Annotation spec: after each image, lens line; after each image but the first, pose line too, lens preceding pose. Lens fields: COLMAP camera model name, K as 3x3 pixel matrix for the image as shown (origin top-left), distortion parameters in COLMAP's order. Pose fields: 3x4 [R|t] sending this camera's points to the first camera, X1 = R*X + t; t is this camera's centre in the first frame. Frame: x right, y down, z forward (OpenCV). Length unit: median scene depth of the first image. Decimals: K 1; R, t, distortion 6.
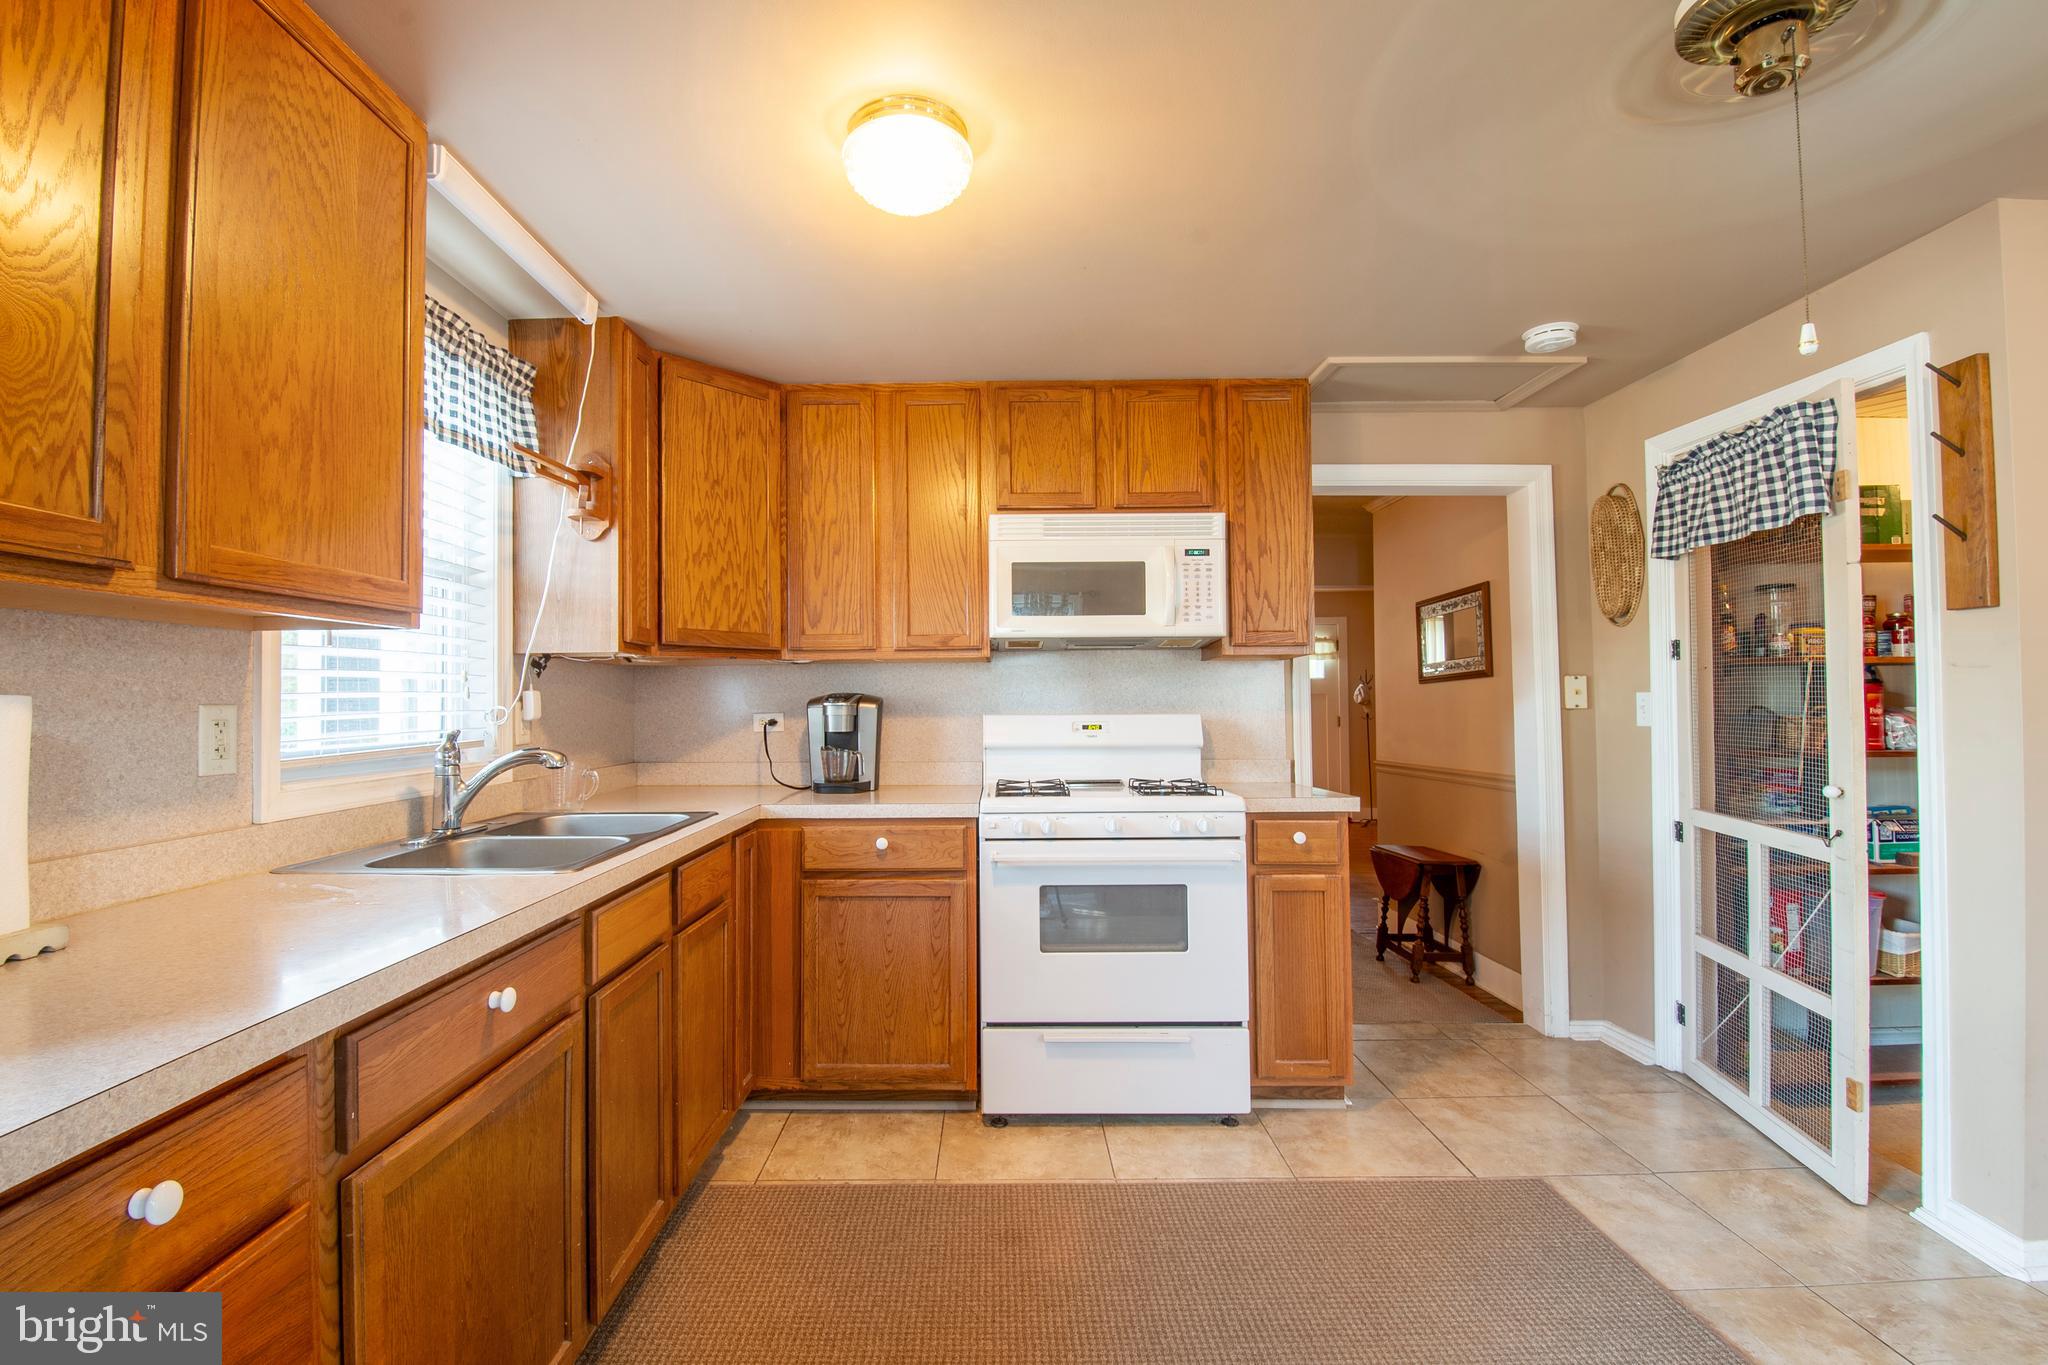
lens RADIAL K [[900.3, 0, 989.1], [0, 900.3, 683.5], [0, 0, 1]] dist [0.002204, -0.014839]
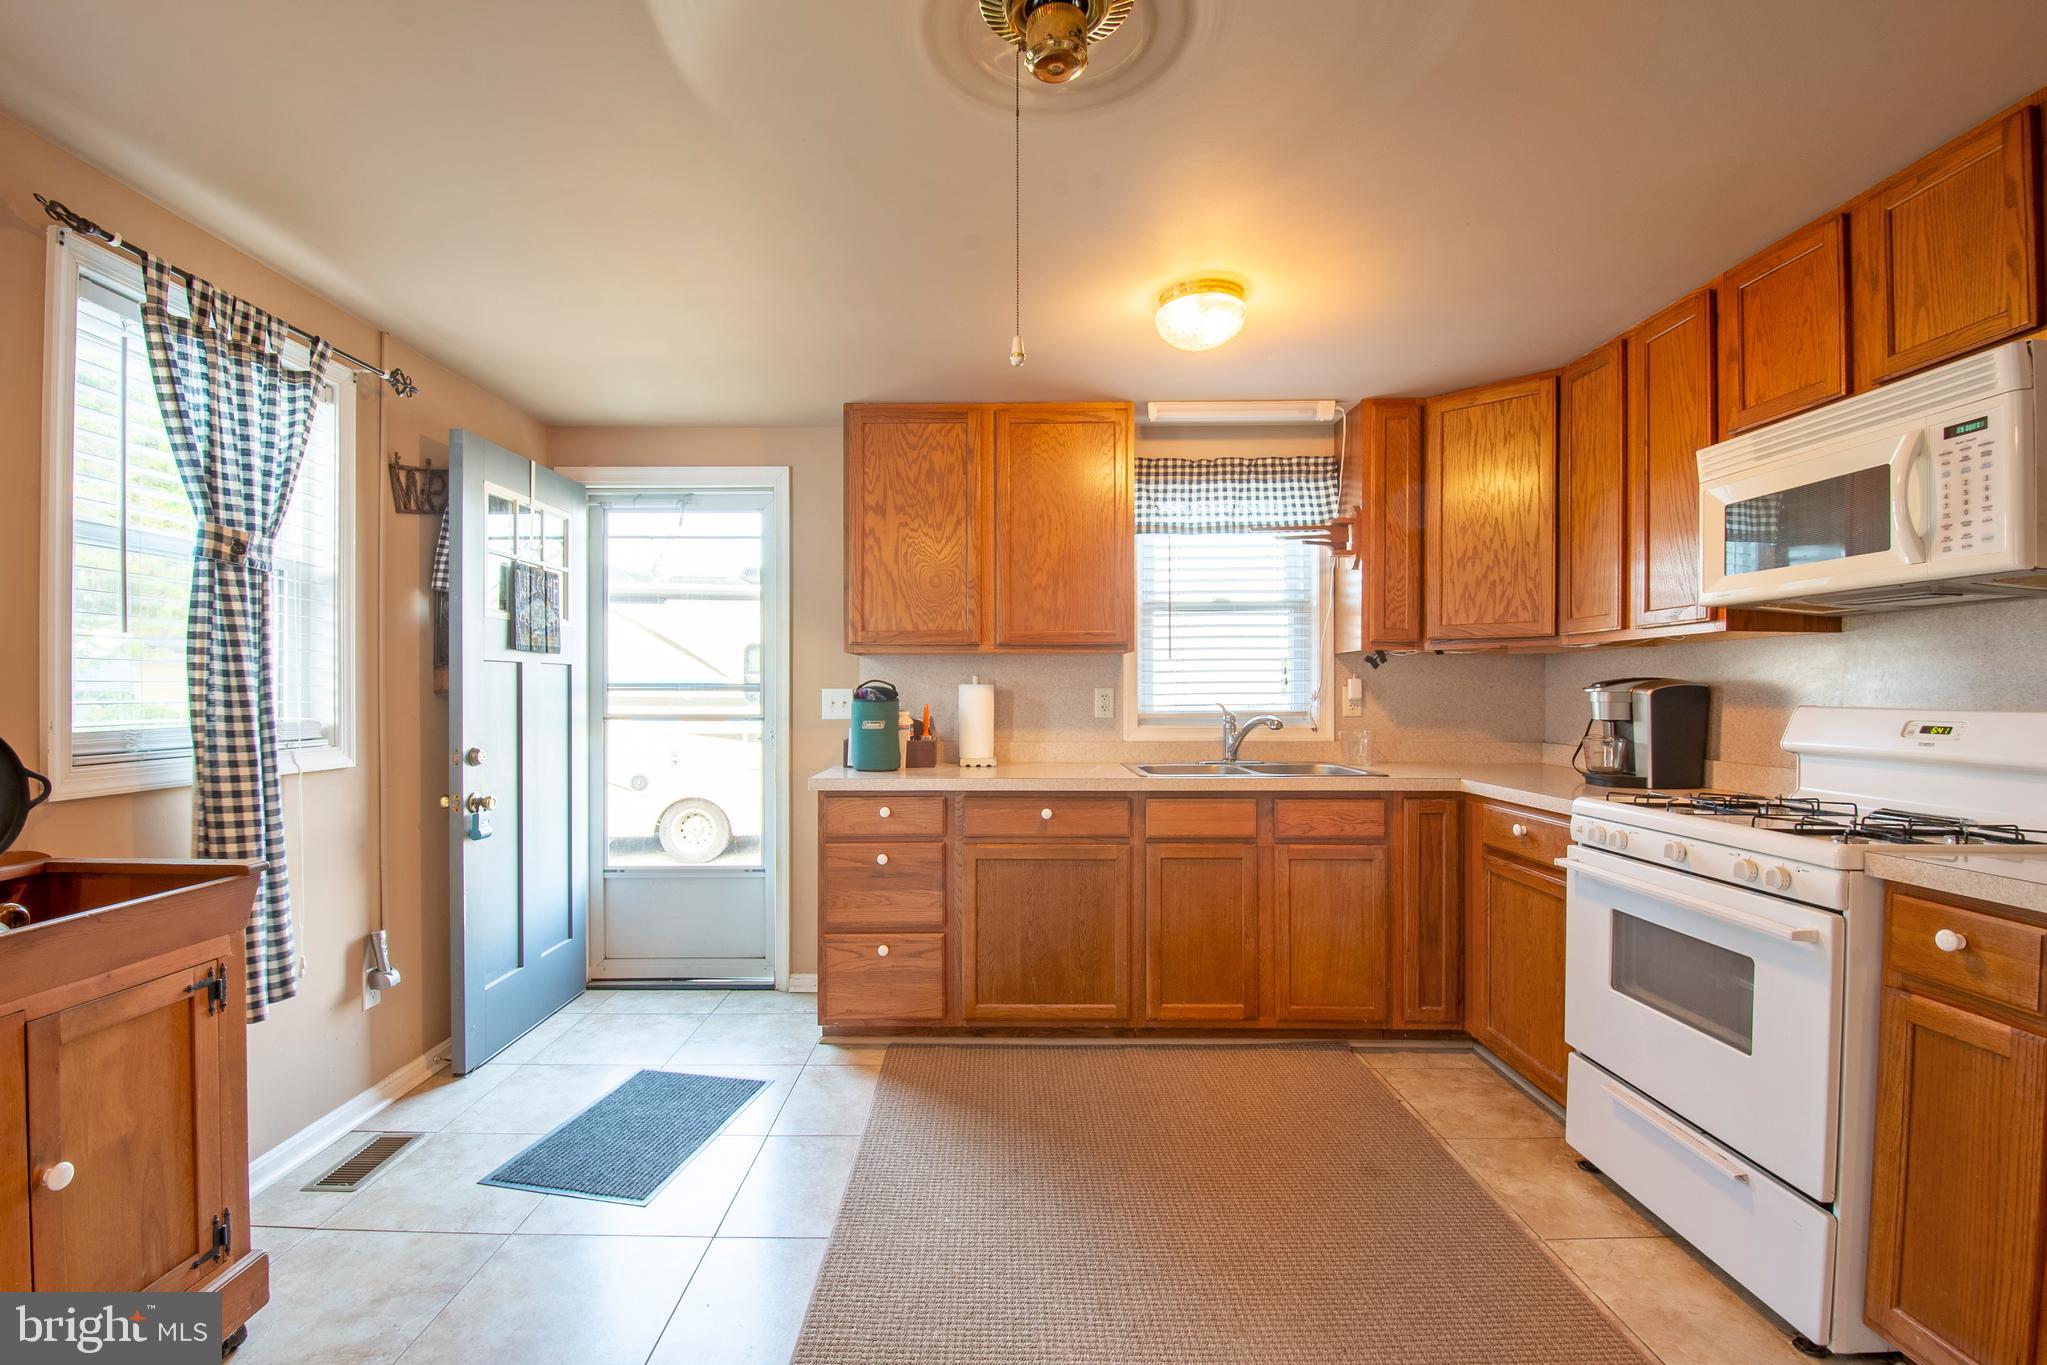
lens RADIAL K [[899.9, 0, 988.6], [0, 899.9, 683.5], [0, 0, 1]] dist [0.002204, -0.014839]
pose [[-0.010731, -0.000397, -0.999942, 0.823723], [0.020039, 0.999799, -0.000612, 0.004222], [0.999742, -0.020045, -0.010721, 0.398784]]
